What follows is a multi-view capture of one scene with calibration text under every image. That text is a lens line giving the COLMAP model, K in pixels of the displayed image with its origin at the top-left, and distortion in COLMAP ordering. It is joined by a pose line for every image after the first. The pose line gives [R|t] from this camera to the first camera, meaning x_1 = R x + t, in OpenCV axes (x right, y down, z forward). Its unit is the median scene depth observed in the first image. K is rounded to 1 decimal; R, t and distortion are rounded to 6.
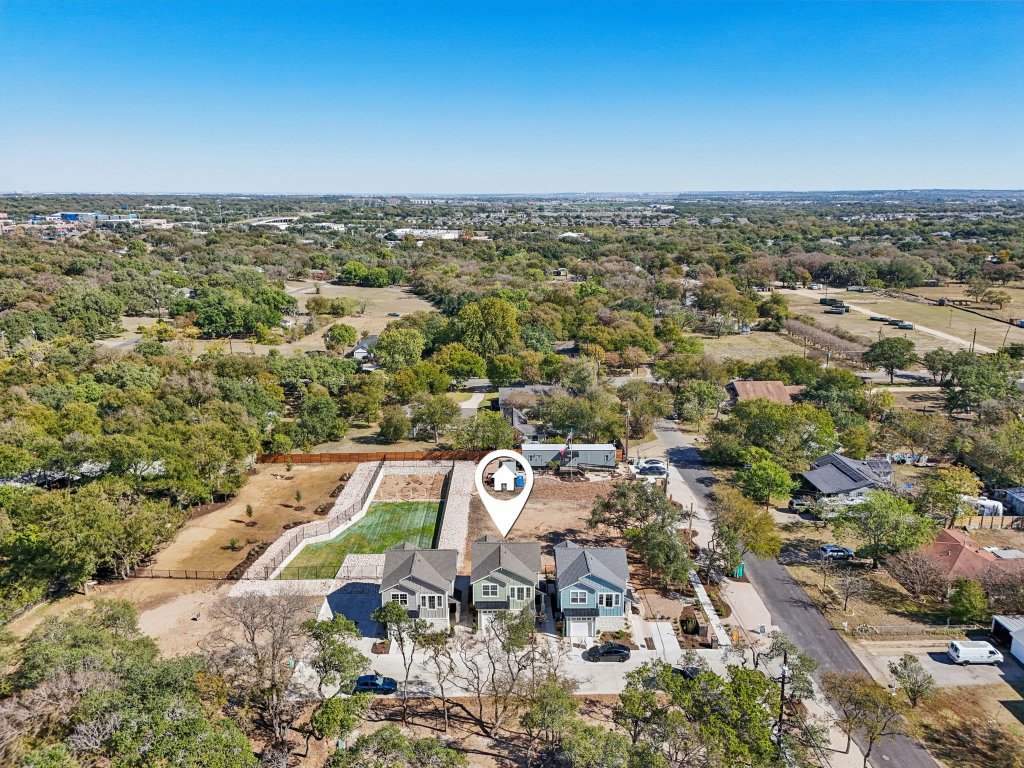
lens RADIAL K [[753.4, 0, 512.0], [0, 753.4, 384.0], [0, 0, 1]] dist [0.057341, -0.005466]
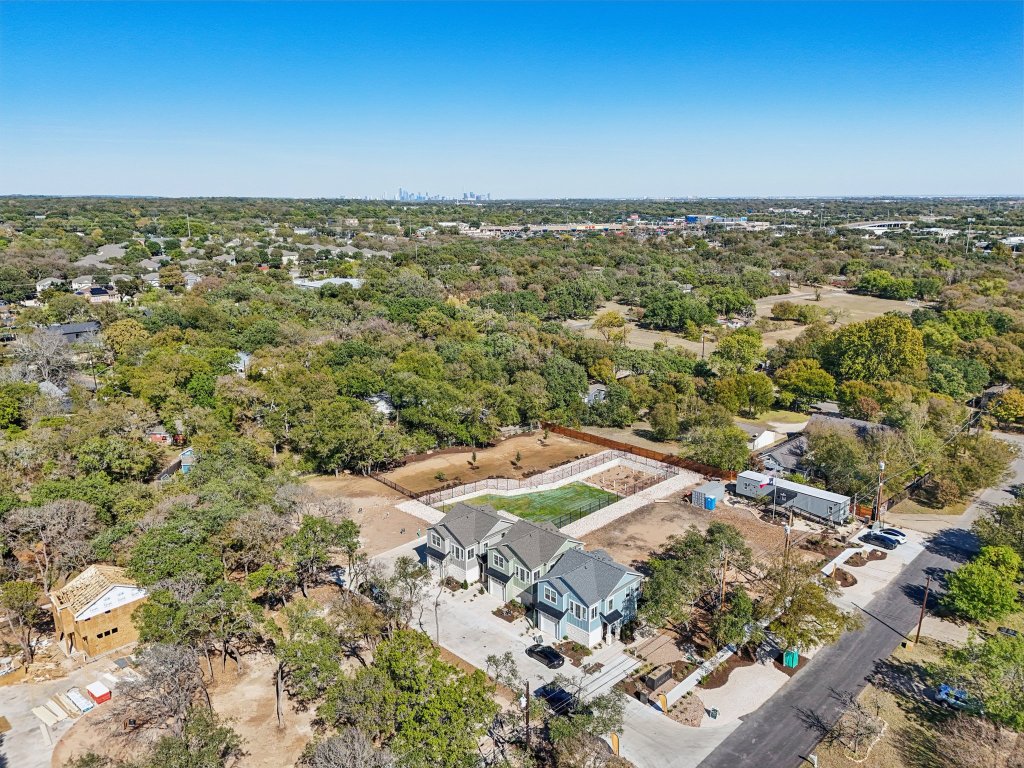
lens RADIAL K [[753.4, 0, 512.0], [0, 753.4, 384.0], [0, 0, 1]] dist [0.057341, -0.005466]
pose [[0.706784, 0.172745, -0.686014, 0.444731], [-0.175606, 0.982218, 0.066410, -0.035049], [0.685288, 0.073531, 0.724551, 0.131638]]
